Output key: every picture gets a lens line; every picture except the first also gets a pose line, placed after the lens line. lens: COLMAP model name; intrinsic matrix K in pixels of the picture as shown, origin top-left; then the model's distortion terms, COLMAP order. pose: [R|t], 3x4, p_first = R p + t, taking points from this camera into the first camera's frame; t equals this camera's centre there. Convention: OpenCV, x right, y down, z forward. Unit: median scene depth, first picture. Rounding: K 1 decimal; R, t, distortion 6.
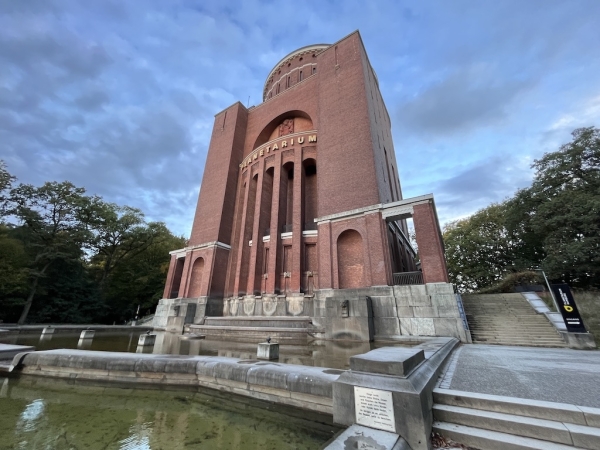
lens RADIAL K [[244.3, 0, 300.0], [0, 244.3, 225.0], [0, 0, 1]] dist [-0.001909, -0.000021]
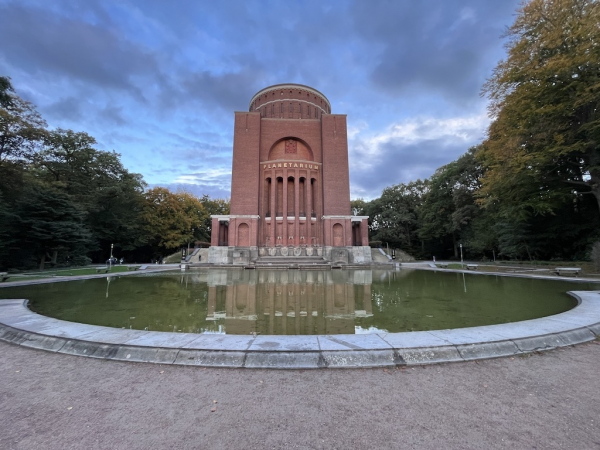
lens RADIAL K [[244.3, 0, 300.0], [0, 244.3, 225.0], [0, 0, 1]] dist [-0.001909, -0.000021]
pose [[0.815193, 0.061693, 0.575895, -1.454262], [-0.198943, 0.963641, 0.178377, -0.310620], [-0.543951, -0.259982, 0.797826, -0.728445]]
